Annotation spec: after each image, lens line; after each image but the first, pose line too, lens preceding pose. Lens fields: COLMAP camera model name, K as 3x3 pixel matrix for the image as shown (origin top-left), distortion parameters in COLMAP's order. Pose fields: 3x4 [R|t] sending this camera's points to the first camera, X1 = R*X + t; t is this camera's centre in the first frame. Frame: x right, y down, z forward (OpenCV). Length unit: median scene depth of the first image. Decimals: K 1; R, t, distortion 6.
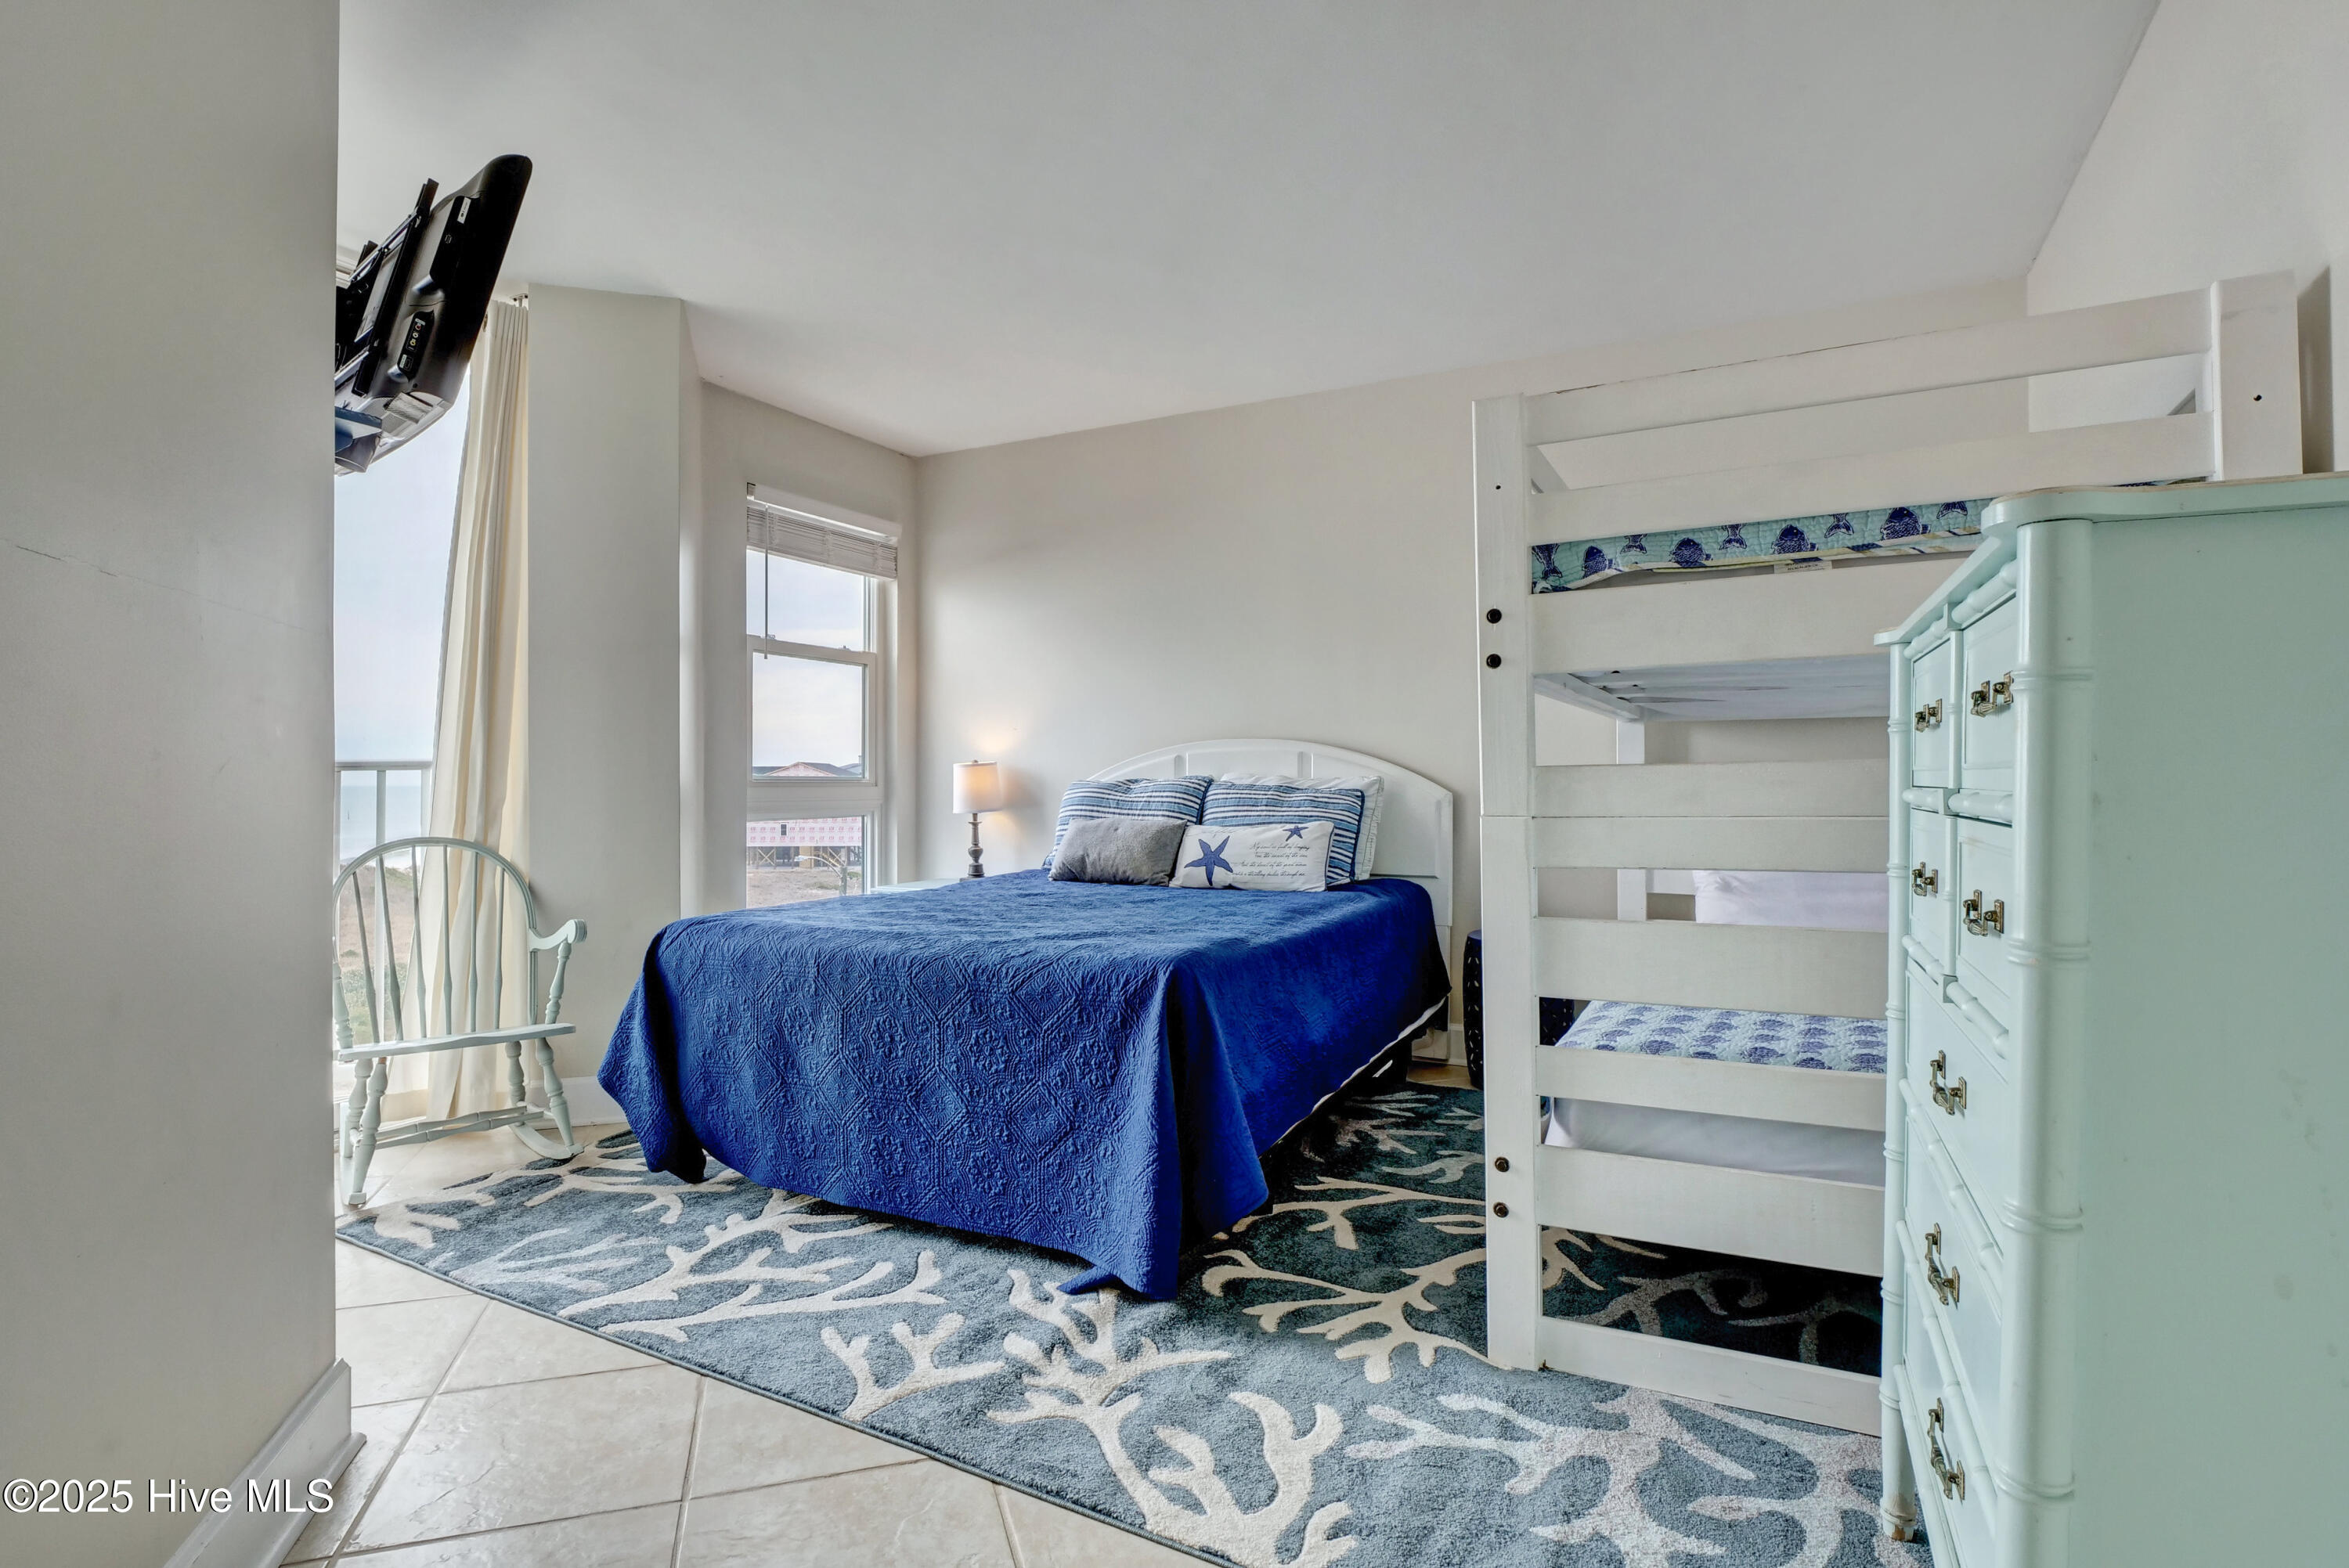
lens RADIAL K [[1140.9, 0, 1174.0], [0, 1140.9, 770.6], [0, 0, 1]] dist [-0.011603, -0.001757]
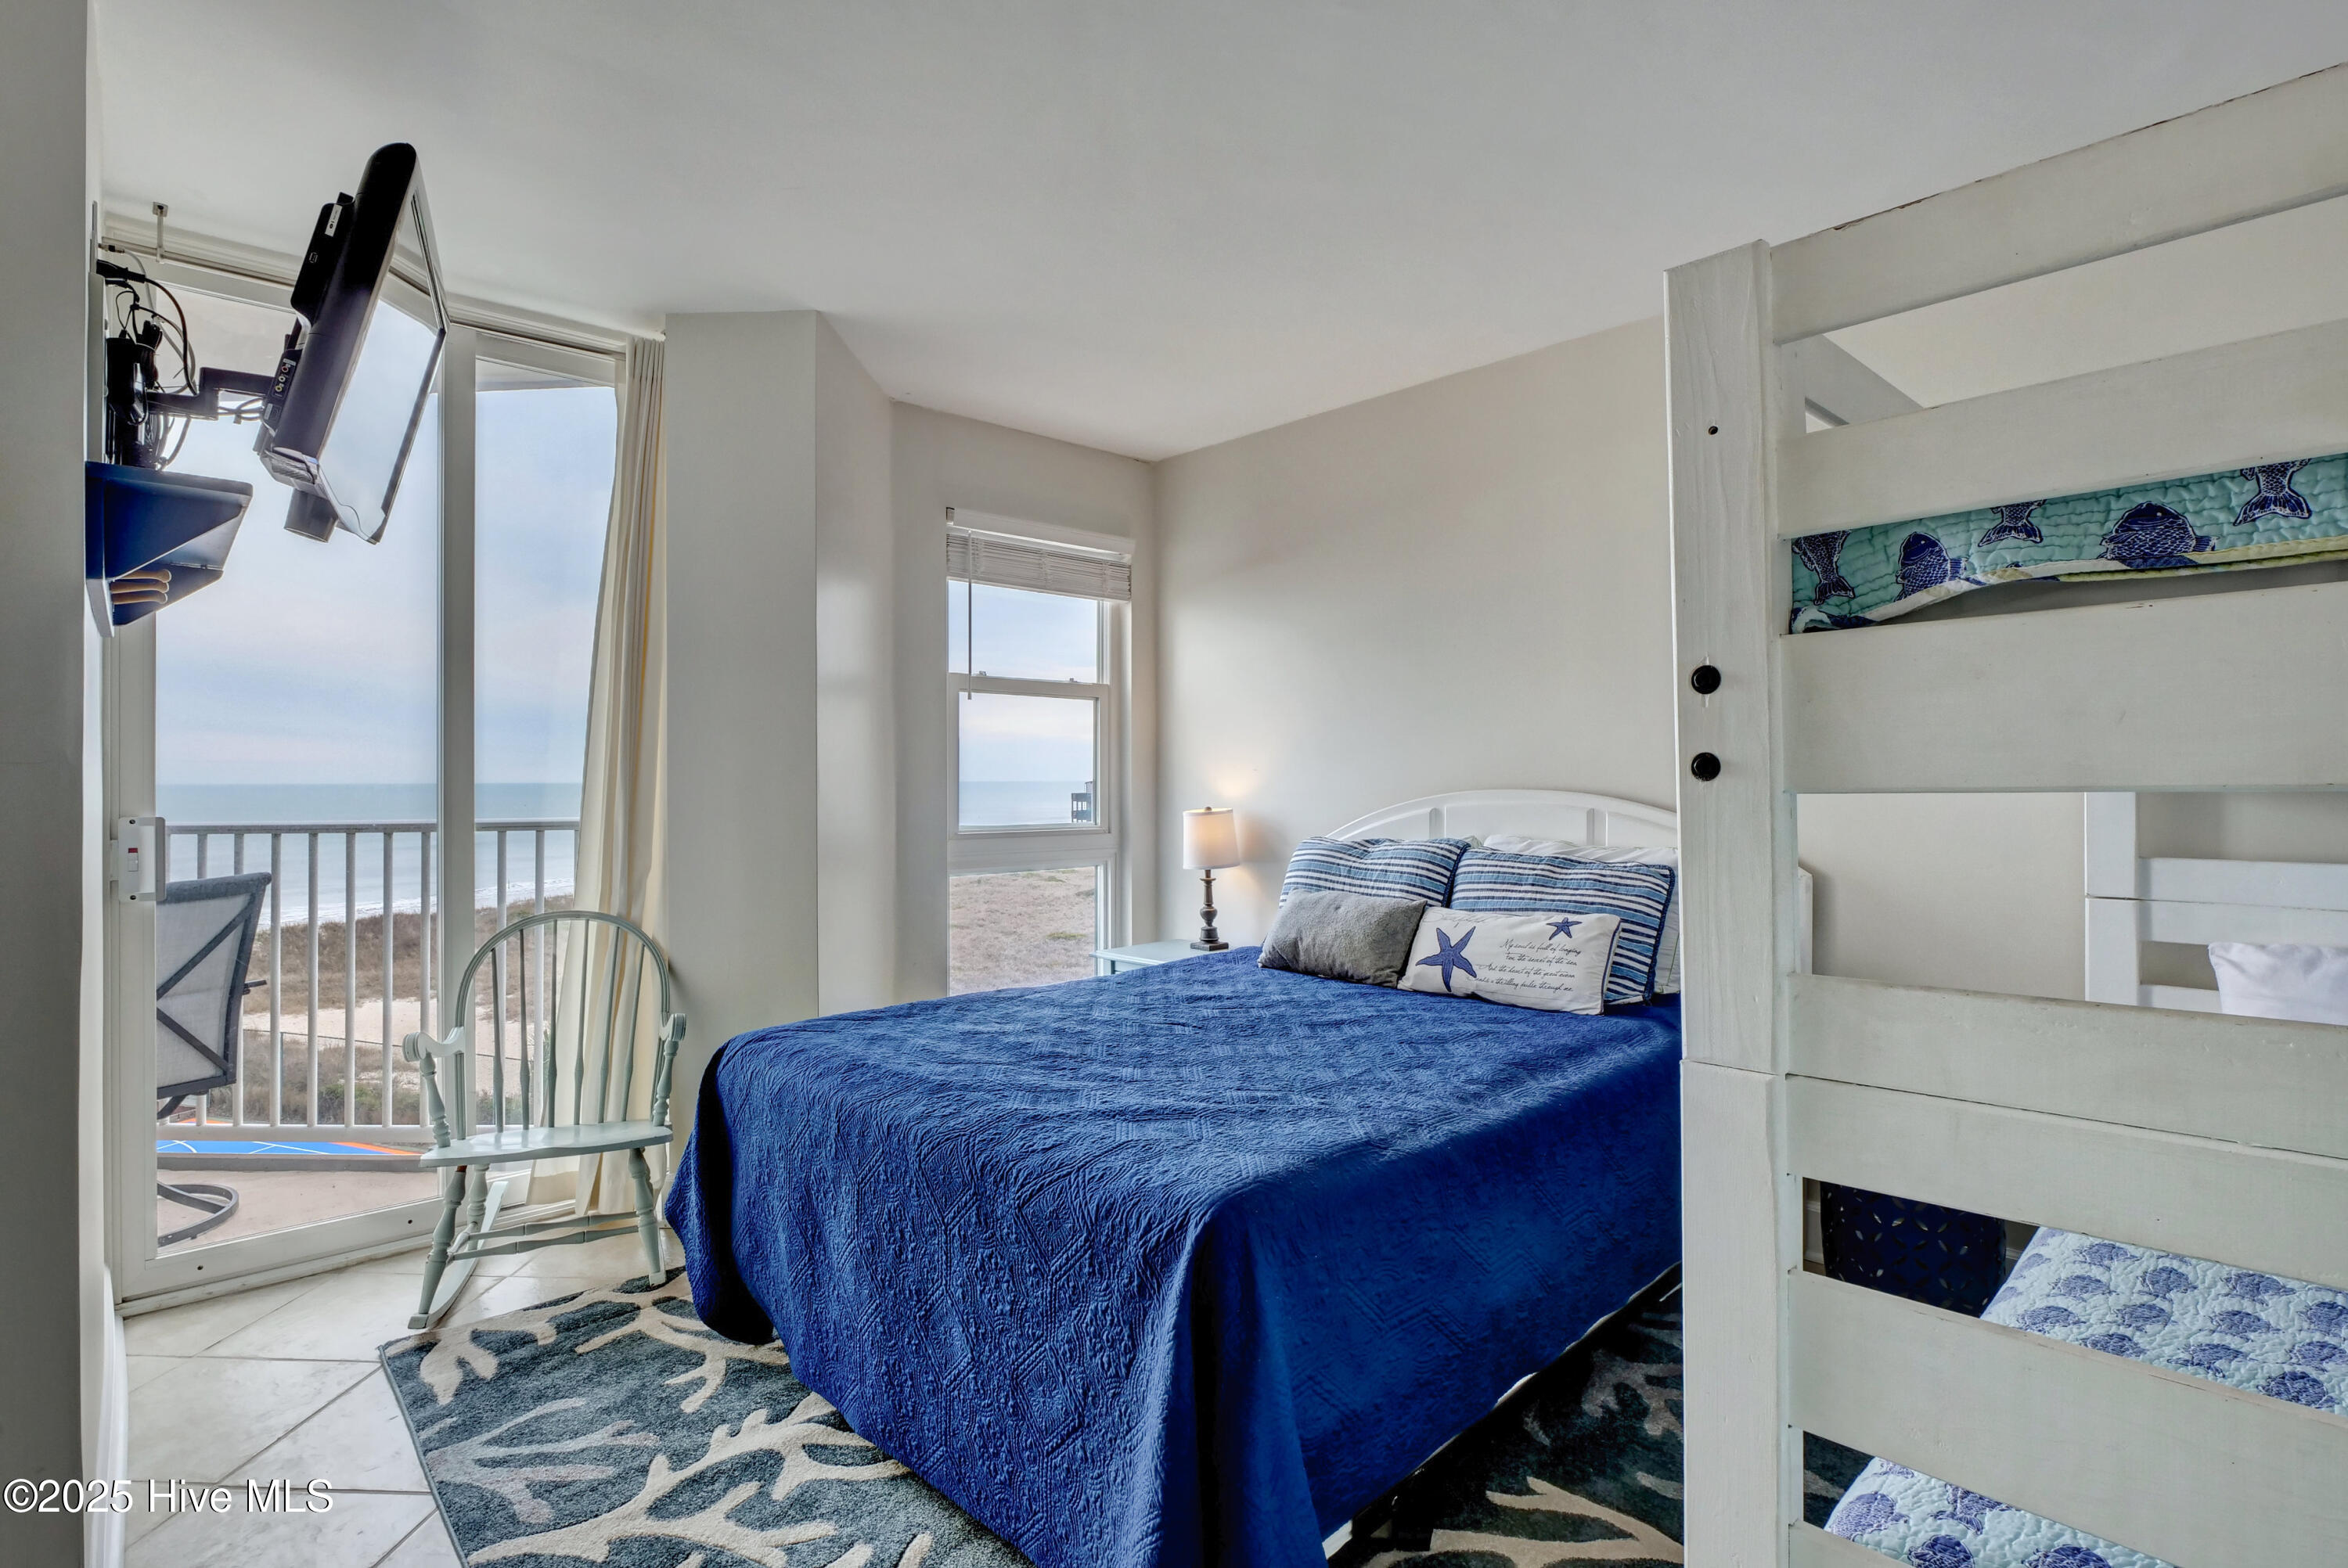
lens RADIAL K [[1140.4, 0, 1183.9], [0, 1140.4, 768.7], [0, 0, 1]] dist [-0.011603, -0.001757]
pose [[0.942743, -0.001716, -0.333515, 0.165799], [0.002698, 0.999993, 0.002480, -0.070010], [0.333509, -0.003238, 0.942741, 0.311883]]
